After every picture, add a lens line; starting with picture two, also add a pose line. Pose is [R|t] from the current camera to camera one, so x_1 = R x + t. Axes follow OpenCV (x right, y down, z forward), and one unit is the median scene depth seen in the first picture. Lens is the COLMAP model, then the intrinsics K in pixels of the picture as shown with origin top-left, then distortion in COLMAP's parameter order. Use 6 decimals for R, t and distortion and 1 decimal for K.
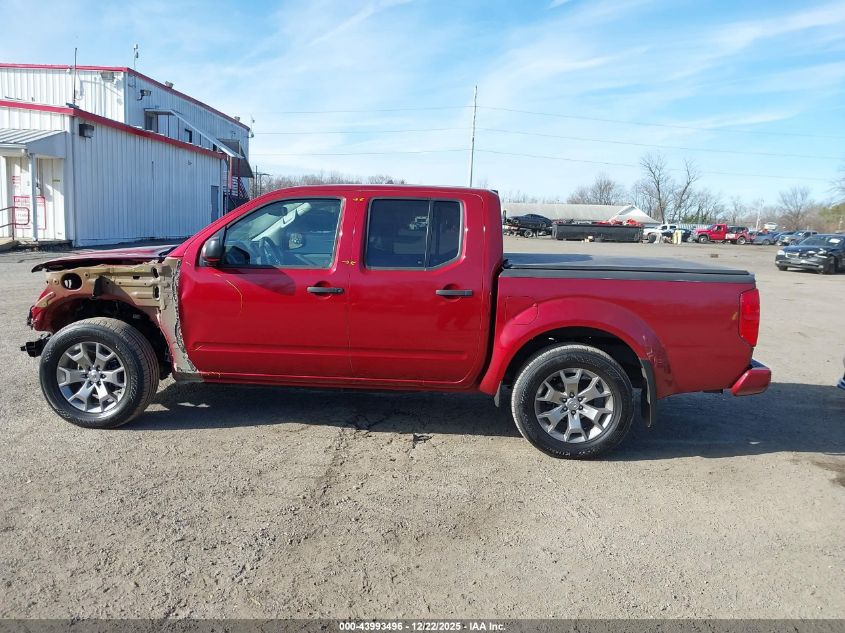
lens RADIAL K [[664.5, 0, 425.8], [0, 664.5, 313.4], [0, 0, 1]] dist [-0.004692, 0.007310]
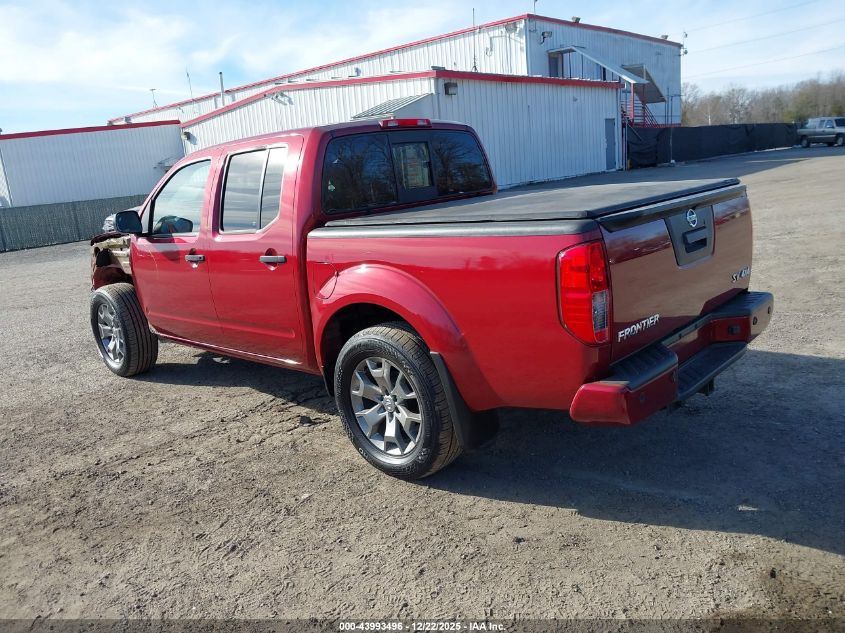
lens RADIAL K [[686.6, 0, 422.3], [0, 686.6, 290.7], [0, 0, 1]] dist [-0.002570, 0.003448]
pose [[0.761700, 0.013378, -0.647792, 0.186667], [0.026831, 0.998278, 0.052166, -0.007693], [0.647374, -0.057116, 0.760029, 0.109773]]
